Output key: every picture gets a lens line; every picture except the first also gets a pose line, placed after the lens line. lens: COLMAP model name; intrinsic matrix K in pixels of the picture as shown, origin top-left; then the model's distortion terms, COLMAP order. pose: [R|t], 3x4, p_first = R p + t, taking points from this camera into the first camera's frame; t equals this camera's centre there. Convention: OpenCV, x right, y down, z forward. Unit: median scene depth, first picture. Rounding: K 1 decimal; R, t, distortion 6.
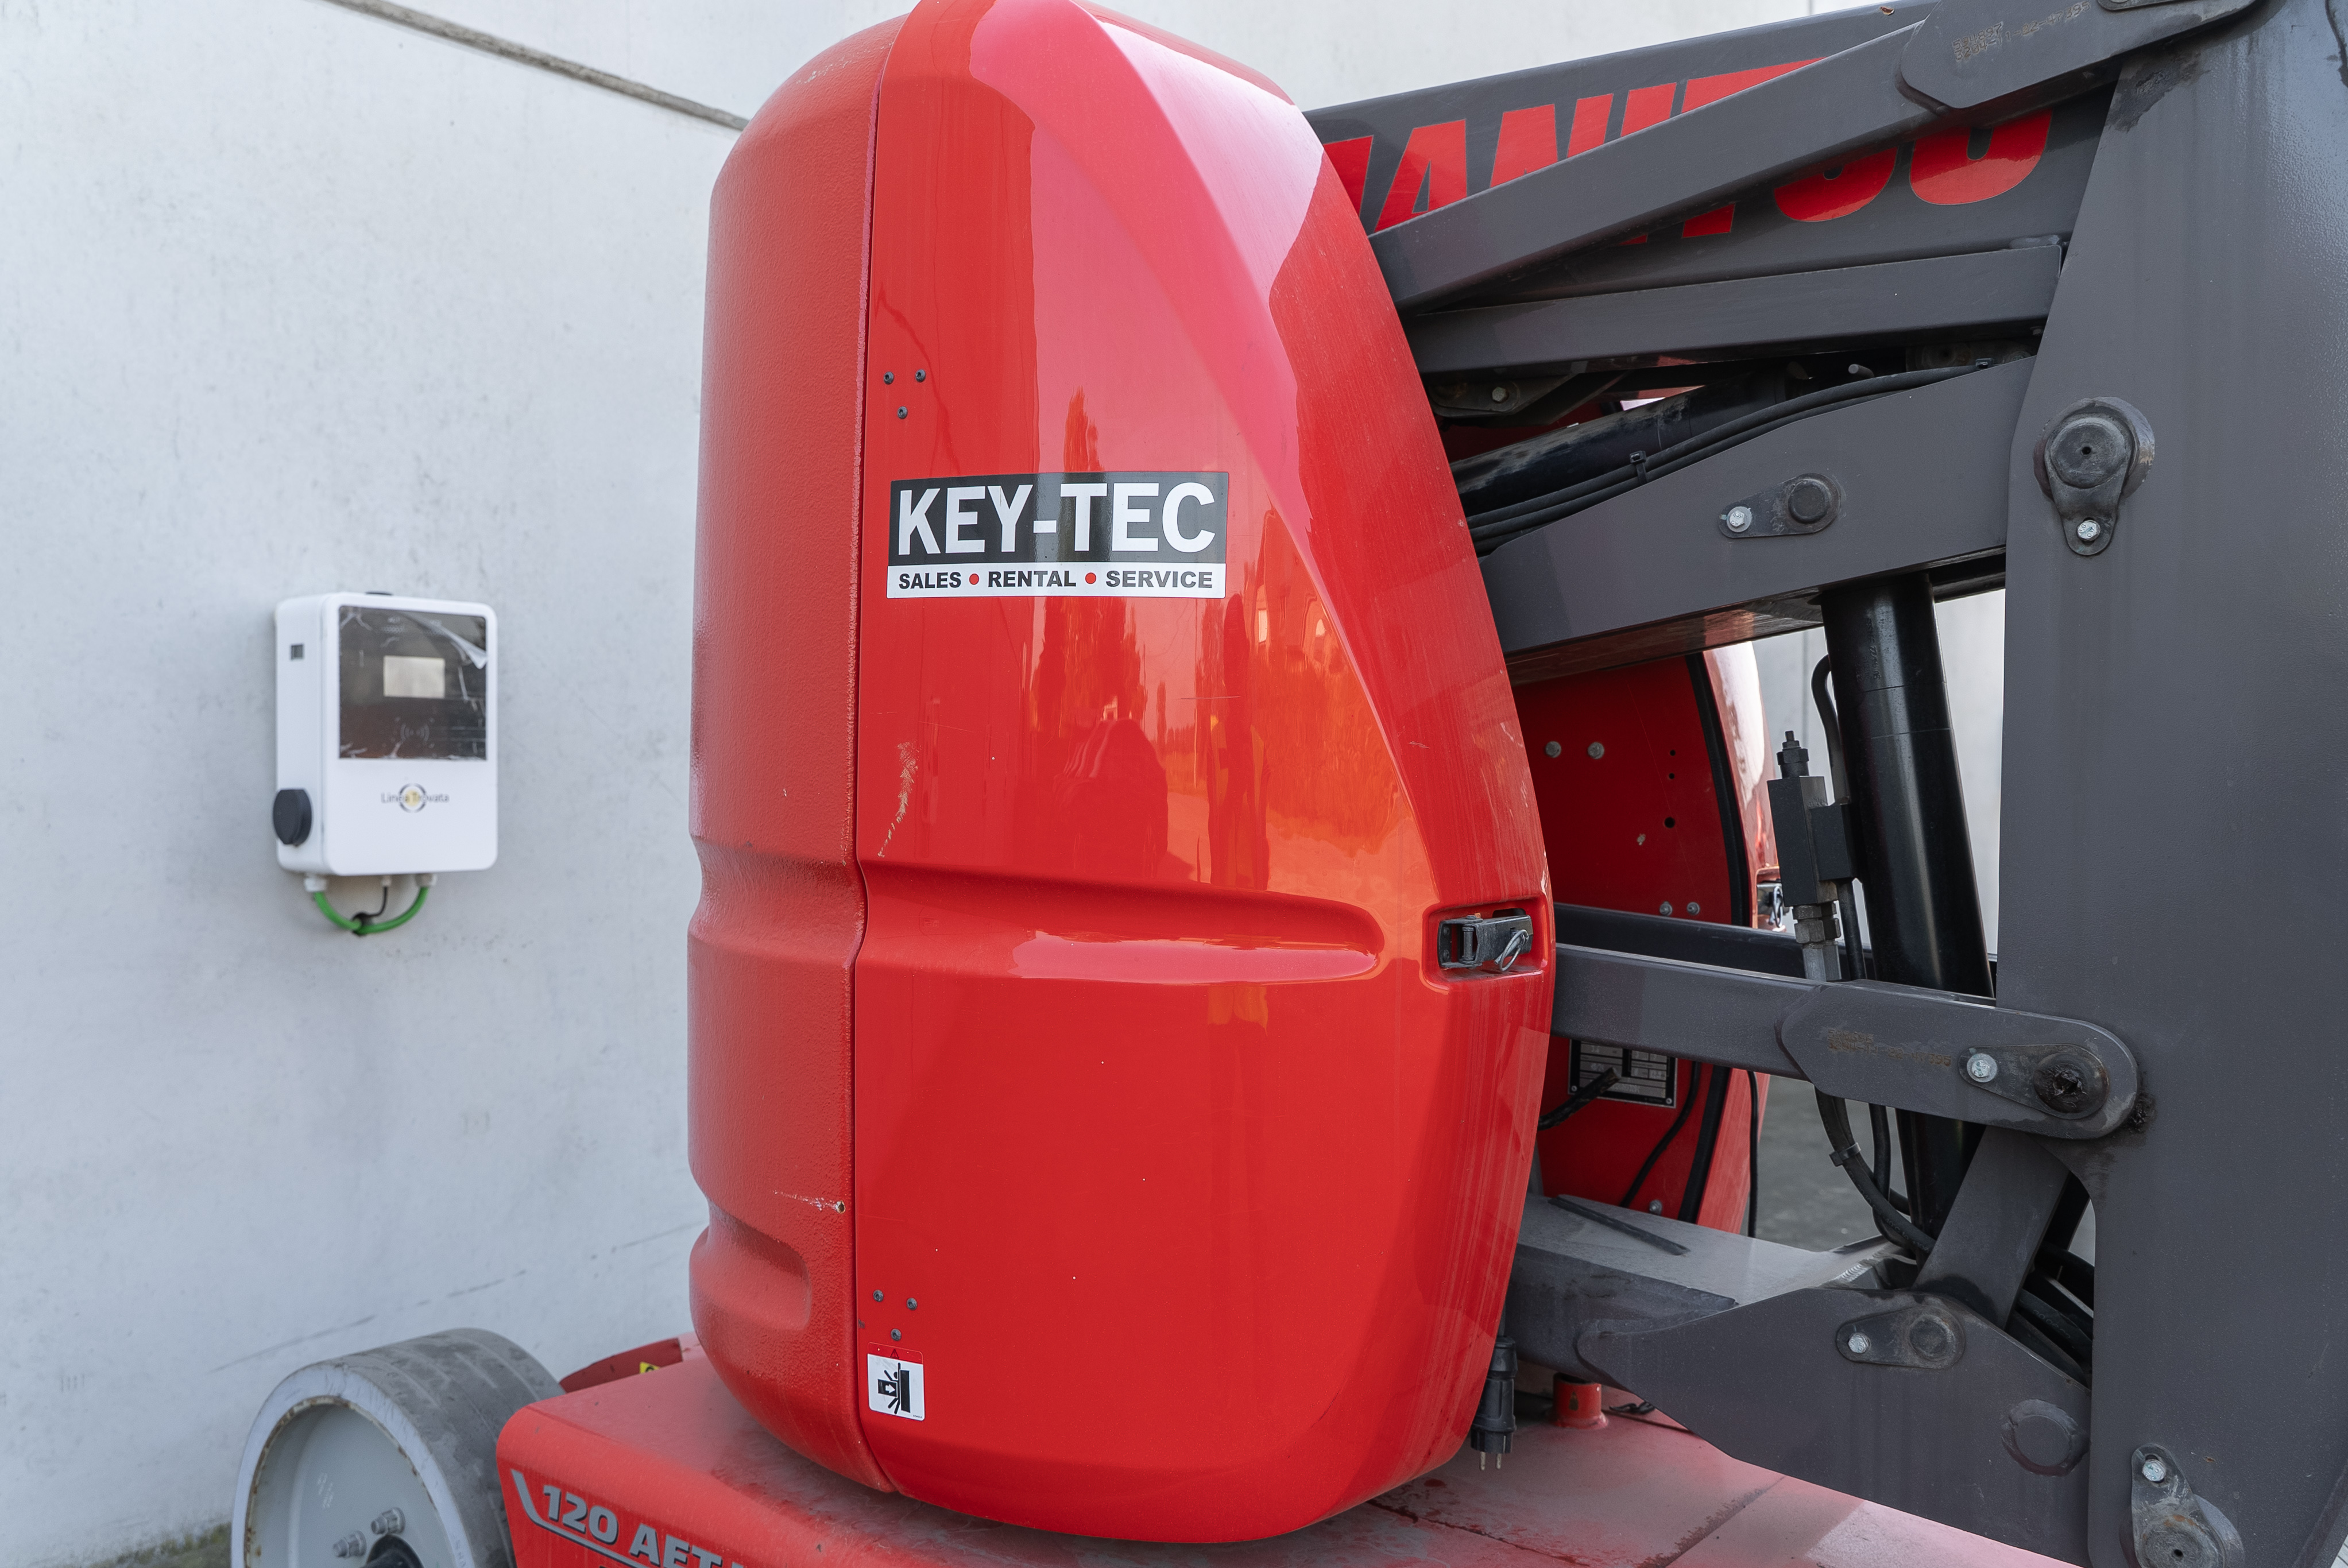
lens RADIAL K [[1918.1, 0, 1097.1], [0, 1918.1, 815.2], [0, 0, 1]] dist [0.004468, -0.008577]
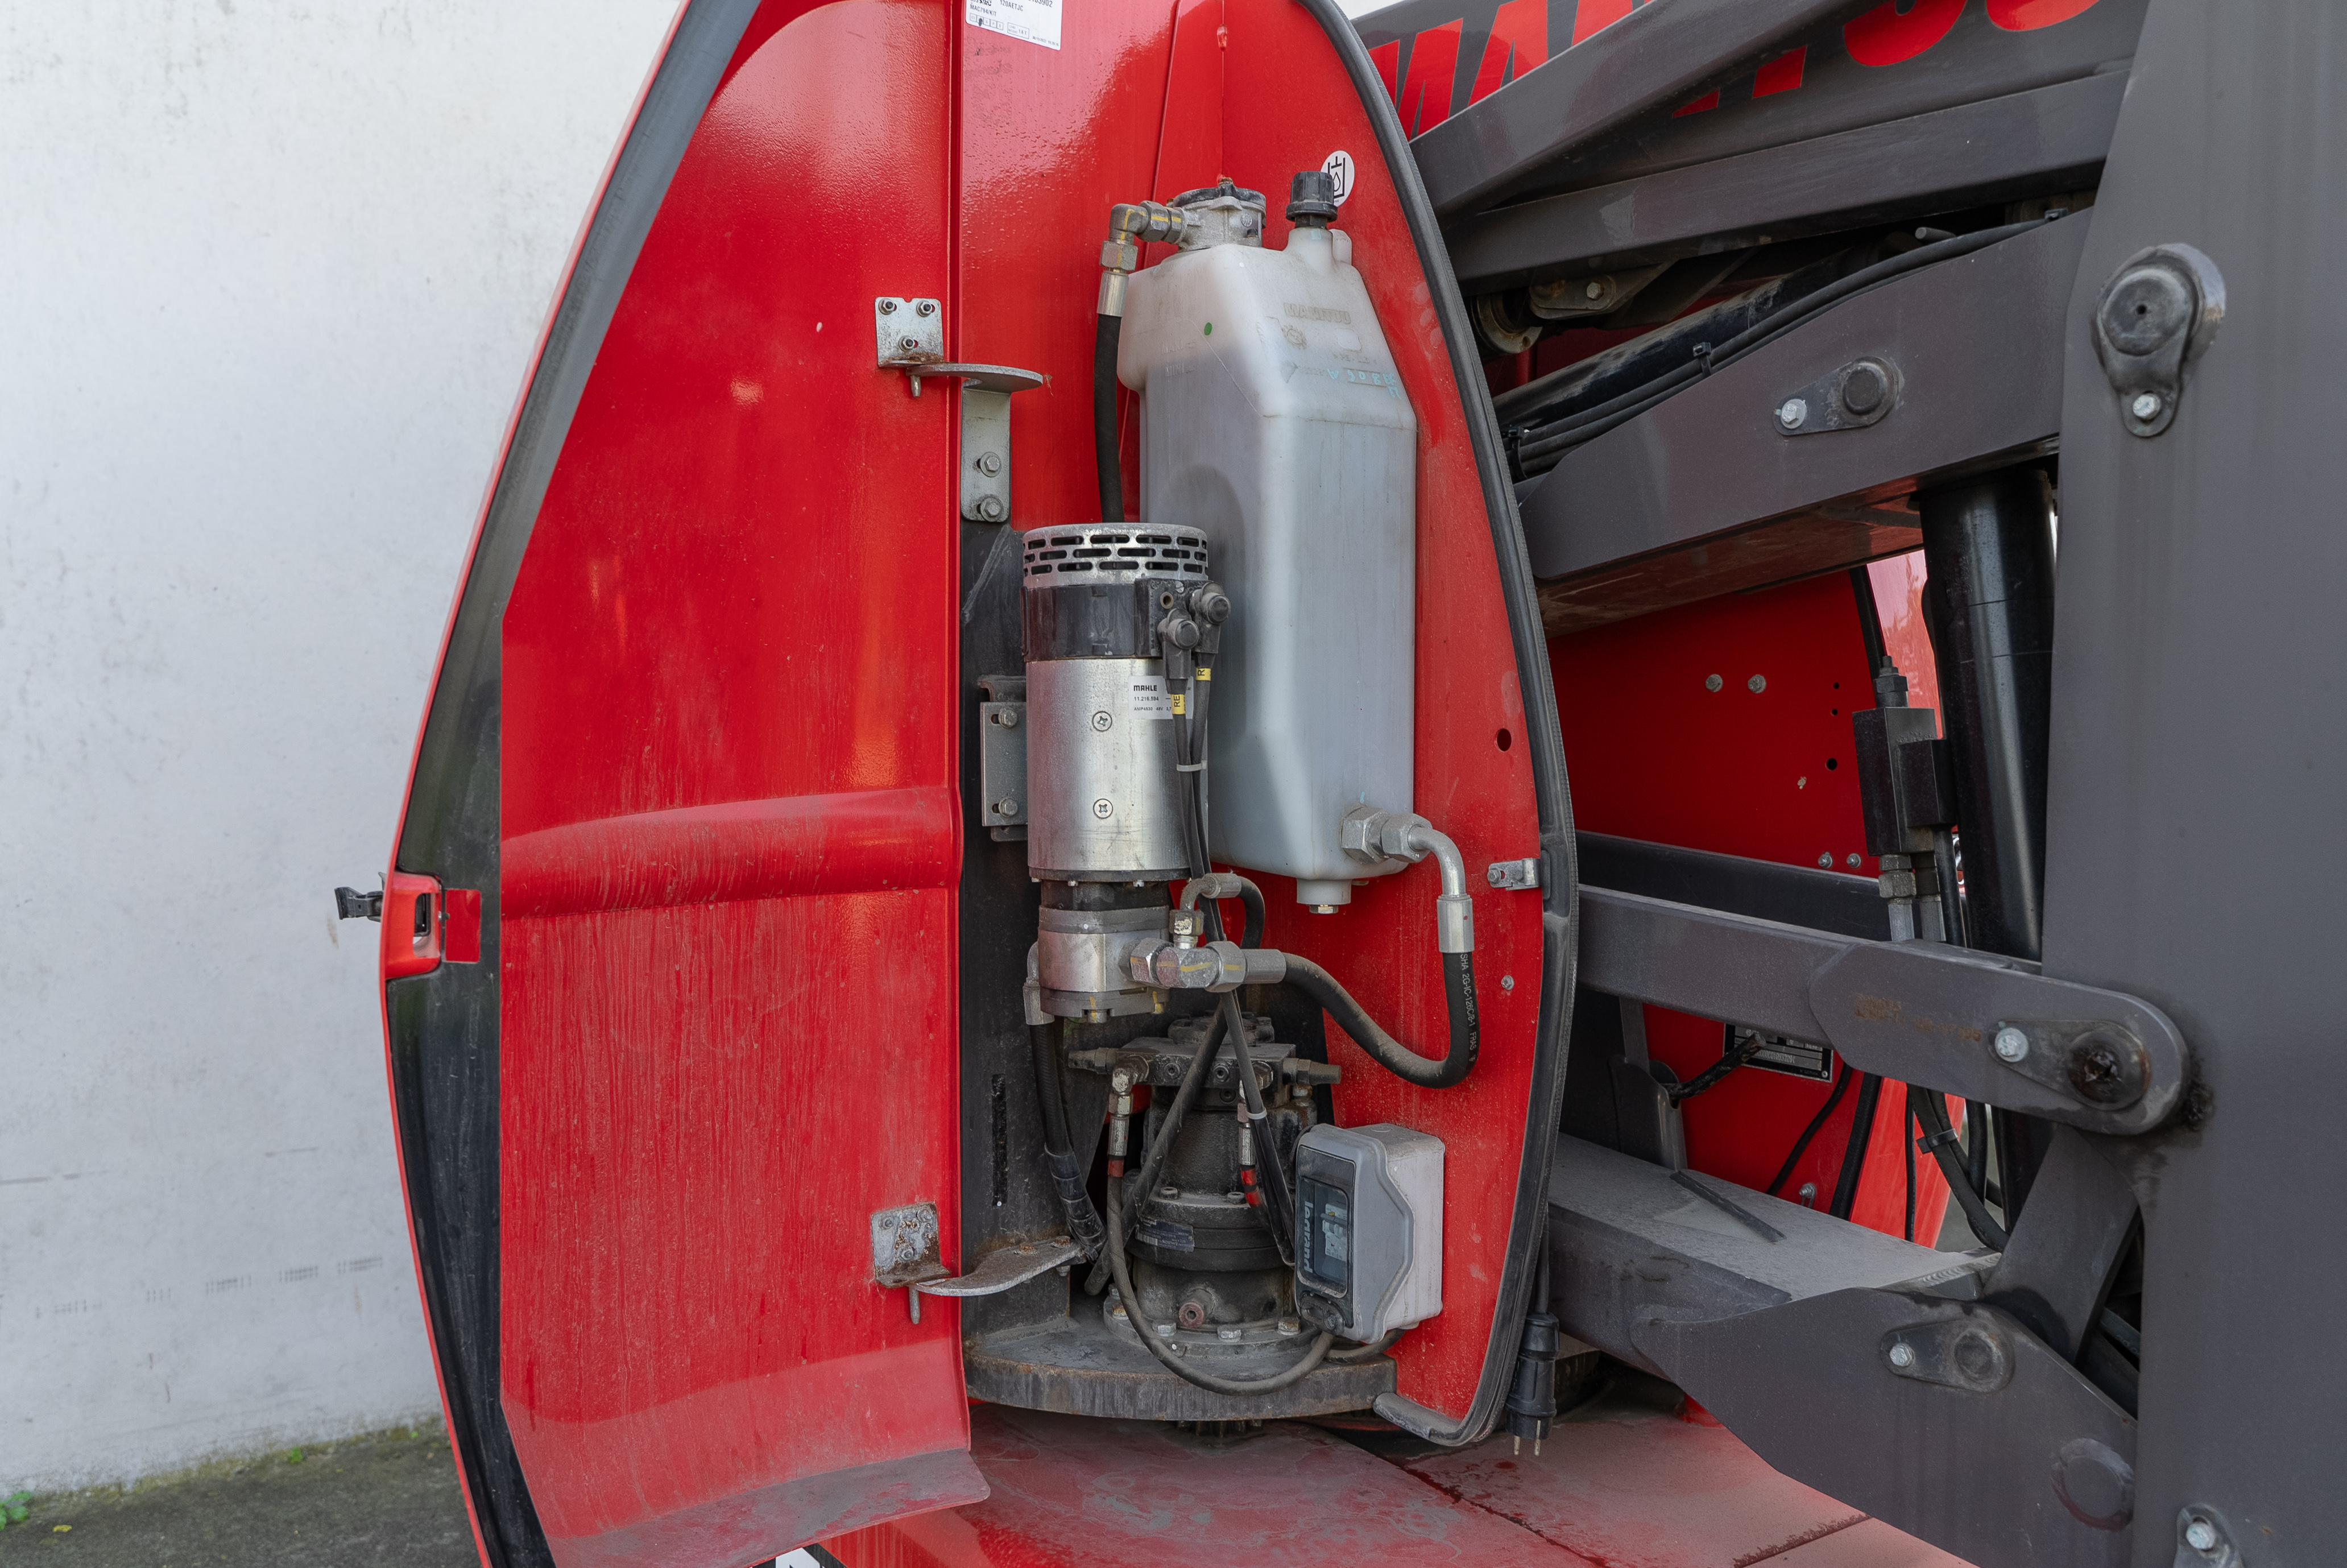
lens RADIAL K [[1895.5, 0, 1126.9], [0, 1895.5, 807.0], [0, 0, 1]] dist [0.003178, -0.005410]
pose [[0.963047, 0.017194, -0.268783, 0.288011], [-0.011949, 0.999705, 0.021136, 0.012004], [0.269067, -0.017144, 0.962969, 0.079063]]
